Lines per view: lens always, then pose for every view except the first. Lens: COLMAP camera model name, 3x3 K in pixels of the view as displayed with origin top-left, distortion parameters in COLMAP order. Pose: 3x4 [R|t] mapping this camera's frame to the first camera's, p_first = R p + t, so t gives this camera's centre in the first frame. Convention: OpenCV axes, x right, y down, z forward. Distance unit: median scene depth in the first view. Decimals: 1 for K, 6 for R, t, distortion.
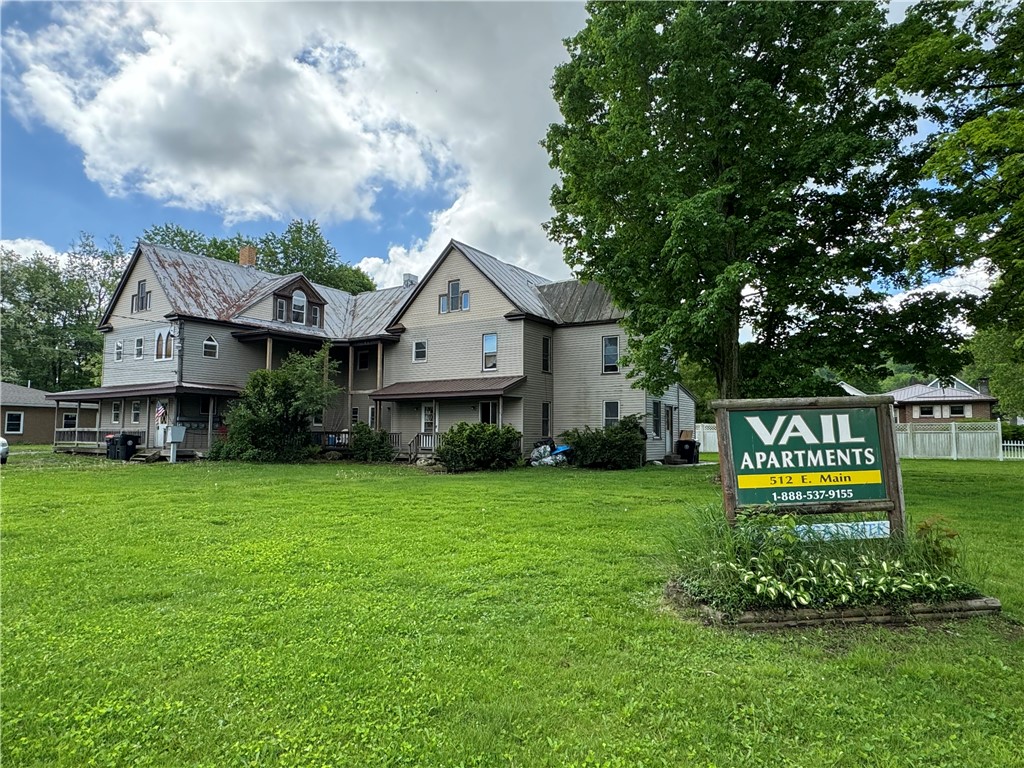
lens RADIAL K [[647.6, 0, 507.7], [0, 647.6, 382.8], [0, 0, 1]] dist [-0.007492, 0.005973]
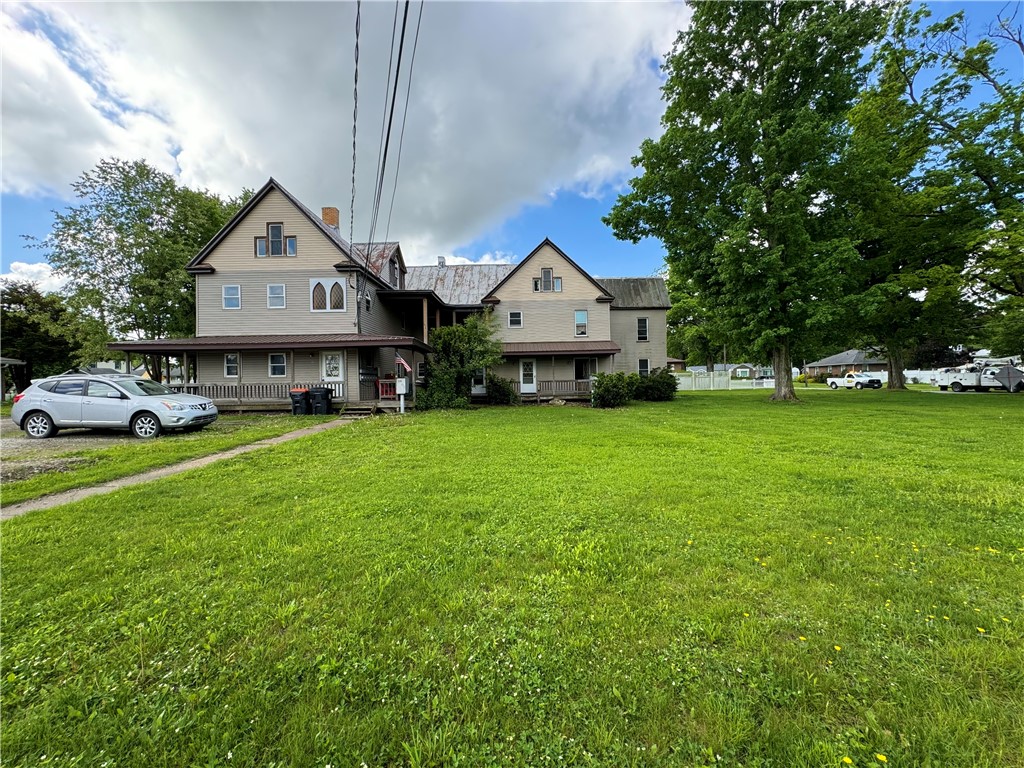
lens RADIAL K [[408.0, 0, 509.9], [0, 408.0, 384.9], [0, 0, 1]] dist [-0.001093, 0.000579]
pose [[0.830395, -0.023141, 0.556695, -0.658488], [-0.022689, 0.996904, 0.075285, 0.023388], [-0.556713, -0.075147, 0.827299, 0.337498]]
